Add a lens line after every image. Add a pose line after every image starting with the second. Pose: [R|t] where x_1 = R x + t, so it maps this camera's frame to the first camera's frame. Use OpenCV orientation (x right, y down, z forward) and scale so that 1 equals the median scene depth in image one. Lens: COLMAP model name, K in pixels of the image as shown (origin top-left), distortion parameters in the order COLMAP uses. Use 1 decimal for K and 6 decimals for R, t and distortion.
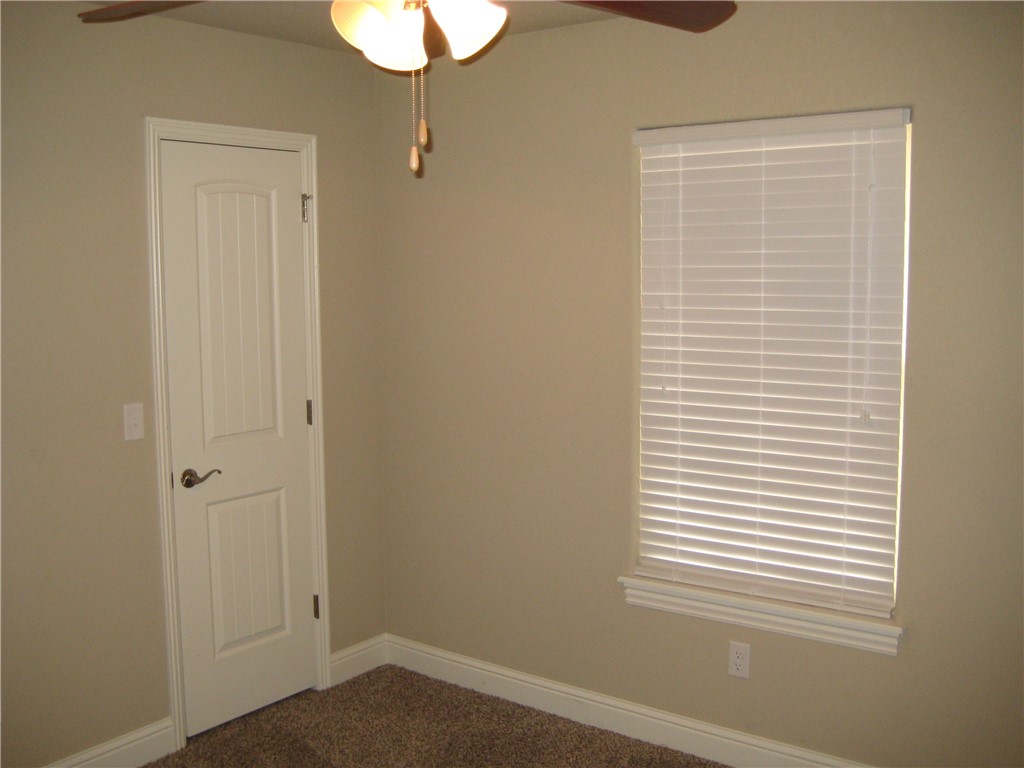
lens RADIAL K [[1086.7, 0, 512.4], [0, 1086.7, 375.5], [0, 0, 1]] dist [-0.087623, 0.000000]
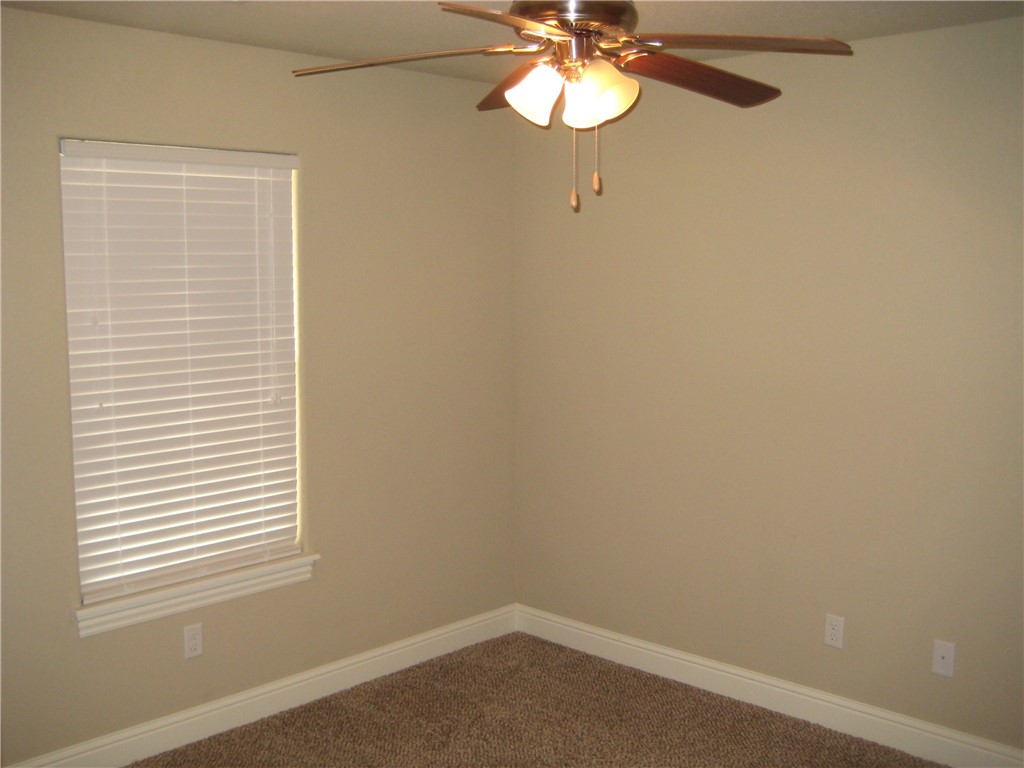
lens RADIAL K [[1086.7, 0, 511.9], [0, 1086.7, 385.6], [0, 0, 1]] dist [-0.087623, 0.000000]
pose [[0.117389, -0.105728, 0.987442, -0.827267], [0.106815, 0.989892, 0.093292, -0.060905], [-0.987325, 0.094523, 0.127496, 0.537709]]
